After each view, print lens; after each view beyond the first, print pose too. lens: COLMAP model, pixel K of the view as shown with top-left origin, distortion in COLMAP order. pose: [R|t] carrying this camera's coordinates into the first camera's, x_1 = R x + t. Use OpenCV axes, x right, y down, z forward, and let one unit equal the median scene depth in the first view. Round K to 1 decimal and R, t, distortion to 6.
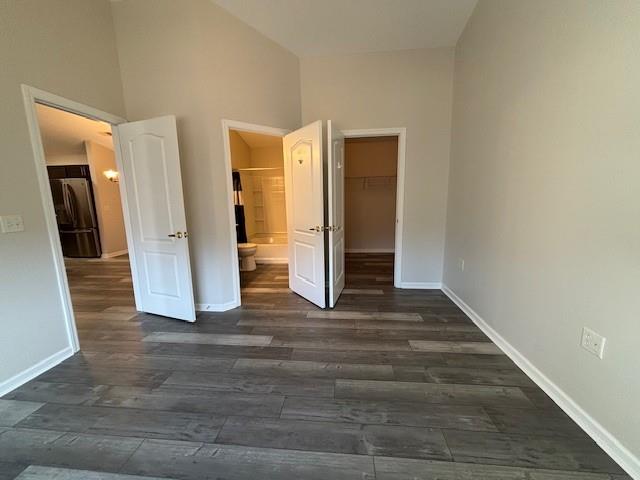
lens RADIAL K [[258.4, 0, 318.0], [0, 258.4, 242.1], [0, 0, 1]] dist [0.011641, 0.000233]
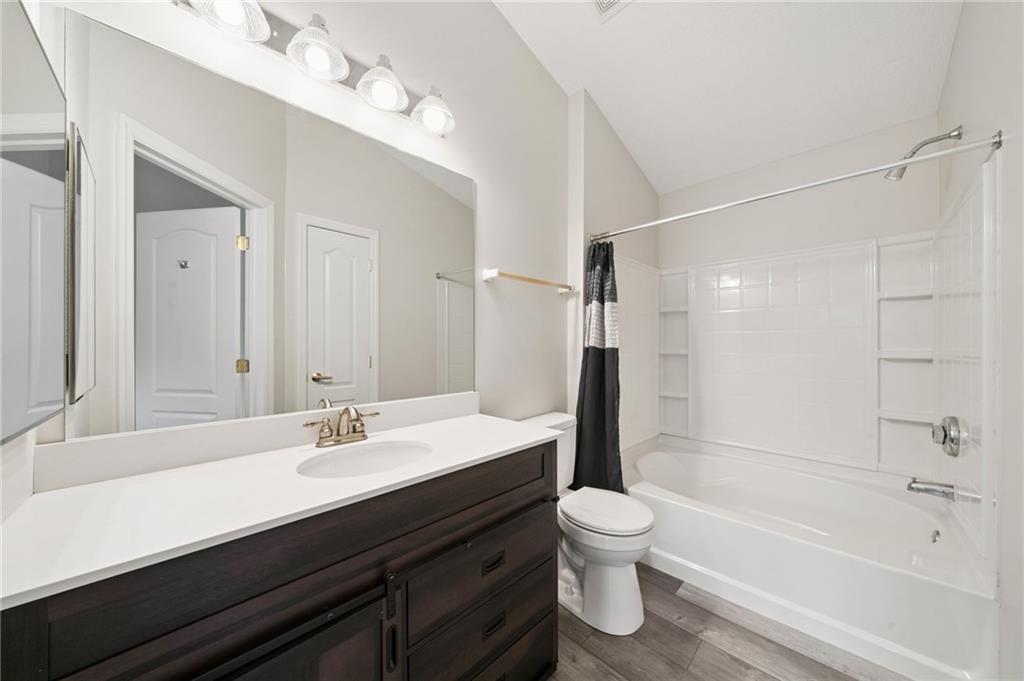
lens RADIAL K [[349.1, 0, 516.4], [0, 349.1, 344.2], [0, 0, 1]] dist [-0.000270, 0.000003]
pose [[0.784181, 0.011162, -0.620432, -0.128232], [-0.112070, 0.985944, -0.123912, -0.083023], [0.610328, 0.166701, 0.774410, 0.607372]]
